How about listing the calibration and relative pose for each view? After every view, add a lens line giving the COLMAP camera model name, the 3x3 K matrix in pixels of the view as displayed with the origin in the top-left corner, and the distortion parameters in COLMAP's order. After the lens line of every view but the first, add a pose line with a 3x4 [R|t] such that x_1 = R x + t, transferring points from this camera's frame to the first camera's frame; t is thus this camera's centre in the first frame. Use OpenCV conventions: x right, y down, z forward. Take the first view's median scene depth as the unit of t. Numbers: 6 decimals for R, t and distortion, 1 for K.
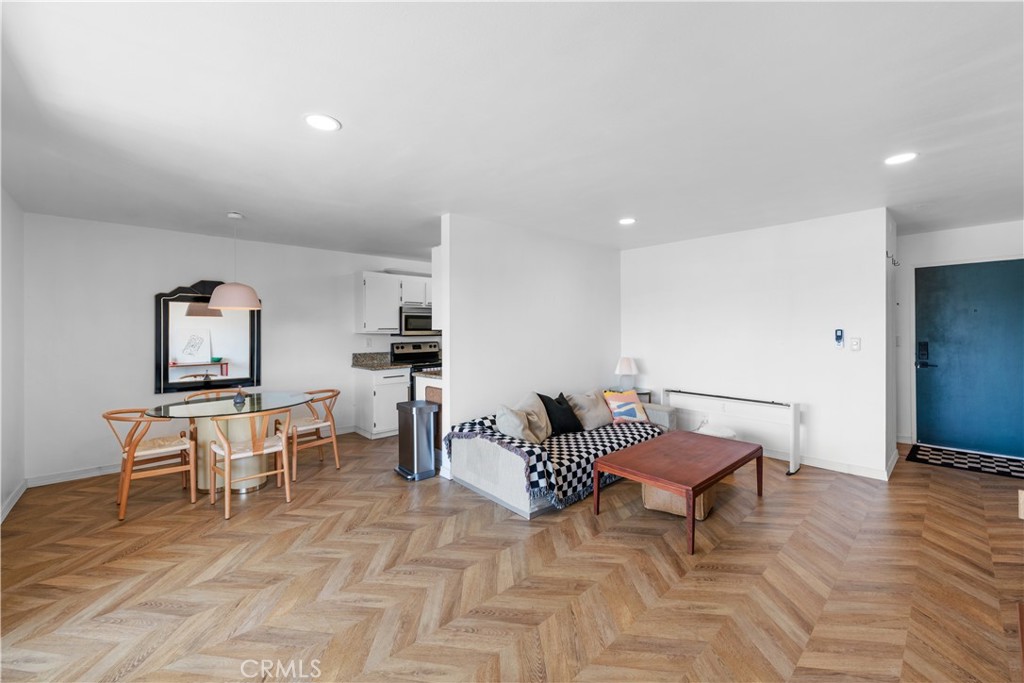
lens RADIAL K [[407.1, 0, 509.5], [0, 407.1, 335.5], [0, 0, 1]] dist [-0.003812, -0.000503]
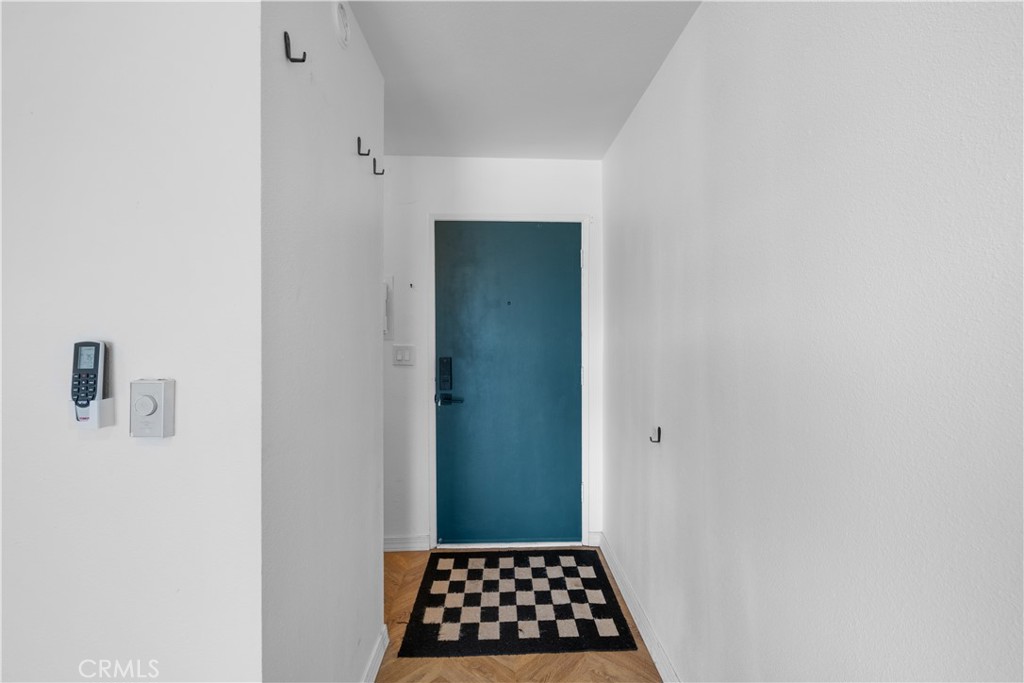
lens RADIAL K [[443.1, 0, 512.9], [0, 443.1, 335.1], [0, 0, 1]] dist [-0.000060, -0.000003]
pose [[0.645754, -0.003087, 0.763539, 0.629106], [-0.001479, 0.999985, 0.005293, -0.017642], [-0.763544, -0.004548, 0.645740, 0.549988]]
